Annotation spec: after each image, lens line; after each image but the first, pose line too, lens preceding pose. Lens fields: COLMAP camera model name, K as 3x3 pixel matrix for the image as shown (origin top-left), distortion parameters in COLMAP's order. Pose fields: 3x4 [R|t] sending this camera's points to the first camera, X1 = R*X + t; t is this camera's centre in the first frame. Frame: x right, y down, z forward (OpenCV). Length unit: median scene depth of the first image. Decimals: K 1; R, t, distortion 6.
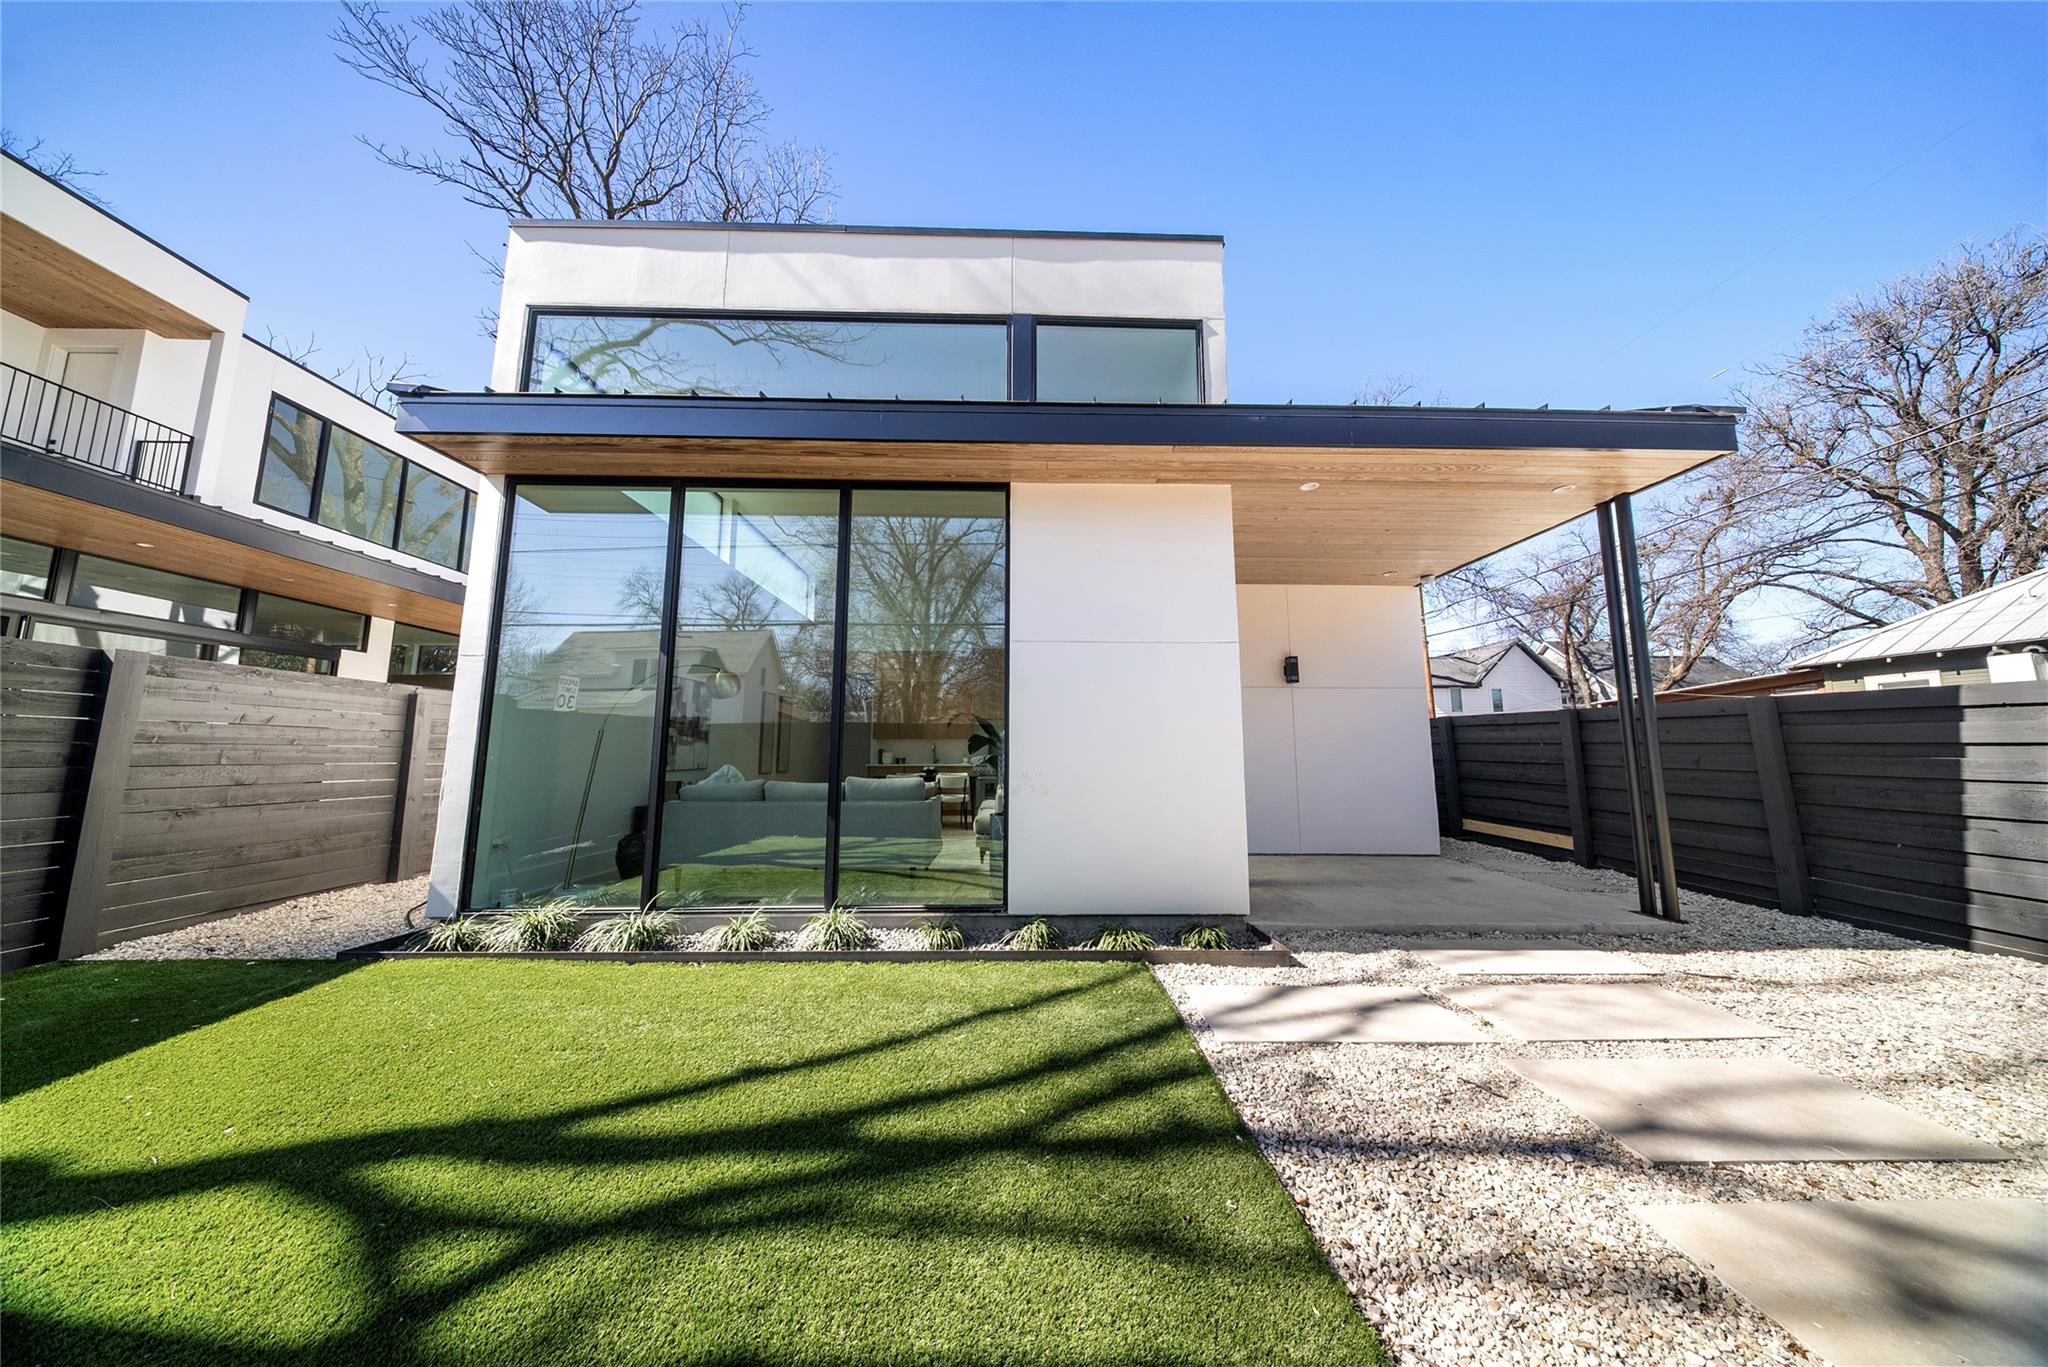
lens RADIAL K [[594.8, 0, 1024.0], [0, 594.8, 669.9], [0, 0, 1]] dist [-0.005500, -0.000023]
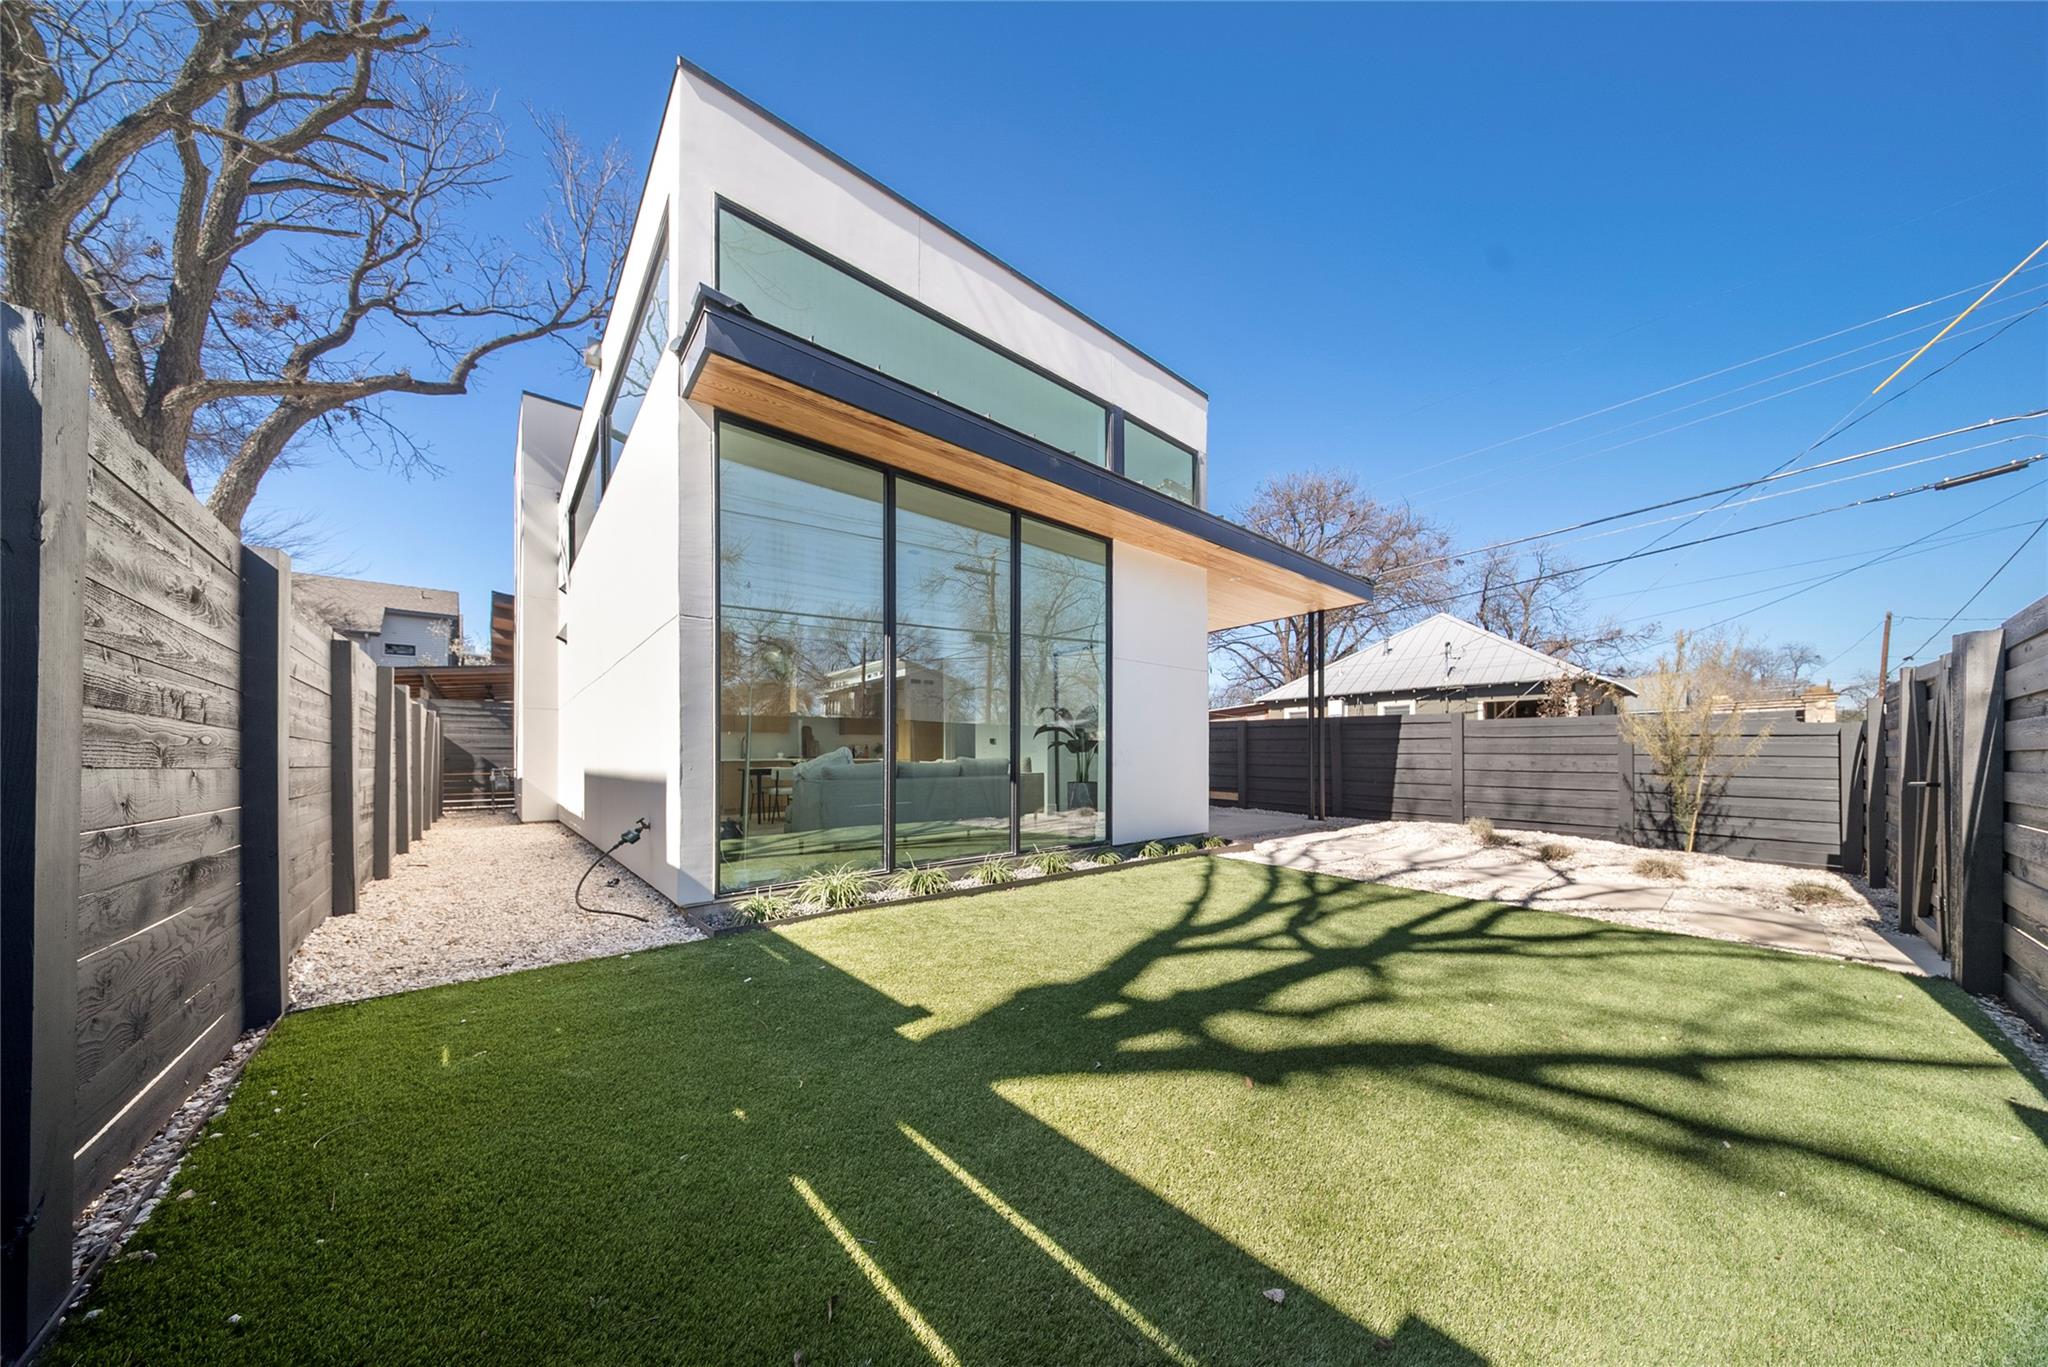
lens RADIAL K [[635.1, 0, 1024.0], [0, 635.1, 756.5], [0, 0, 1]] dist [-0.007066, -0.000015]
pose [[0.777432, -0.004817, 0.628948, -1.544655], [-0.078088, 0.991495, 0.104117, 0.058372], [-0.624100, -0.130057, 0.770444, -0.075439]]
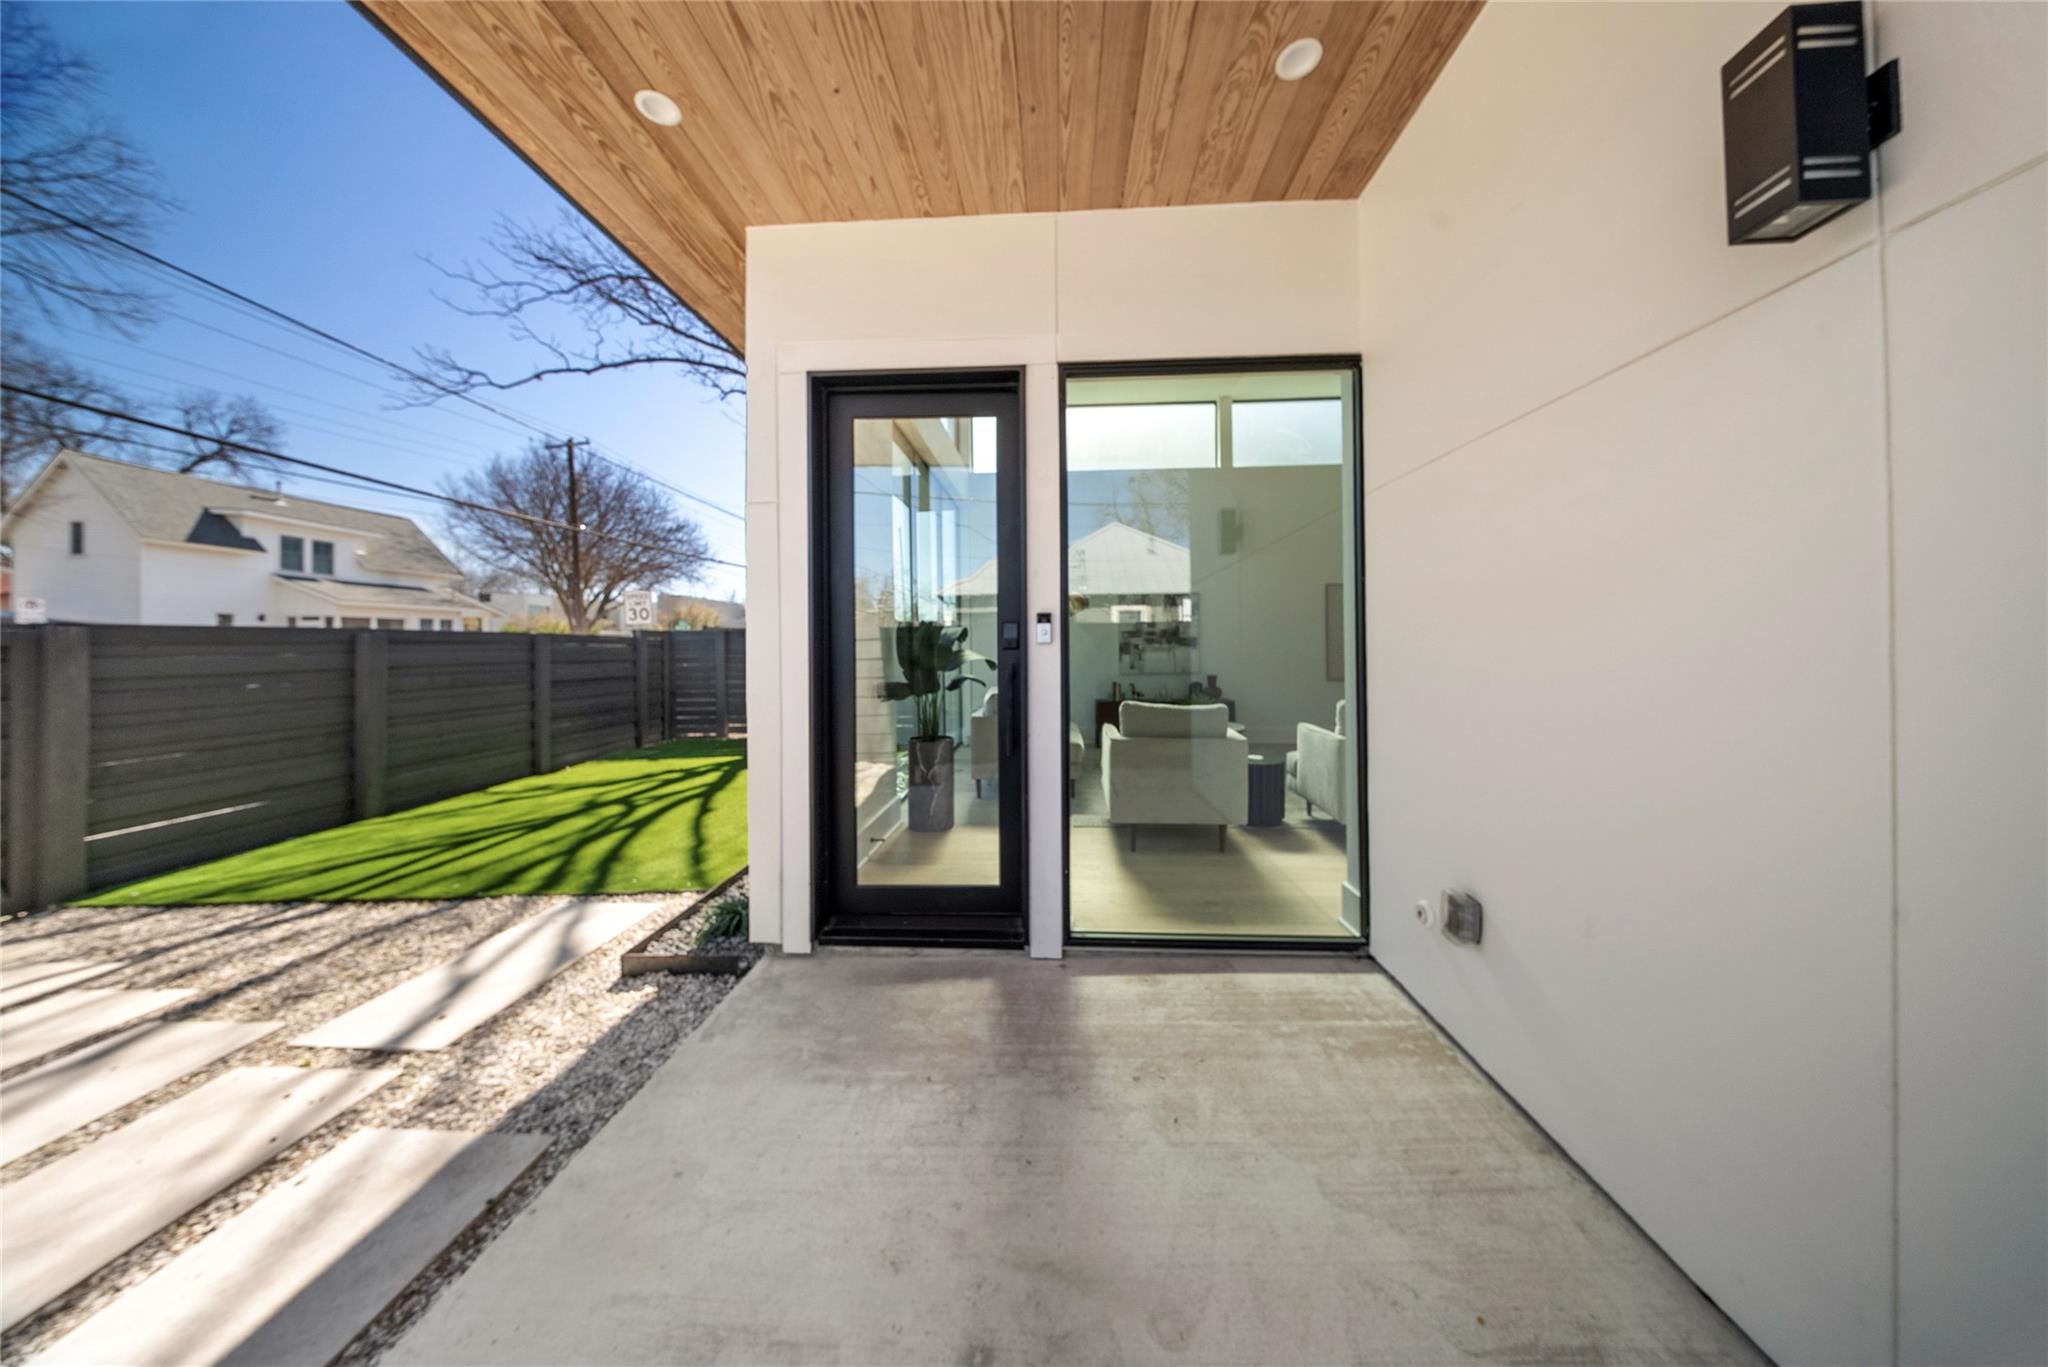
lens RADIAL K [[594.8, 0, 1024.0], [0, 594.8, 669.9], [0, 0, 1]] dist [-0.005500, -0.000023]
pose [[-0.079106, -0.005595, -0.996851, 1.348280], [0.132402, 0.991066, -0.016070, 0.210173], [0.988034, -0.133256, -0.077658, 1.895348]]
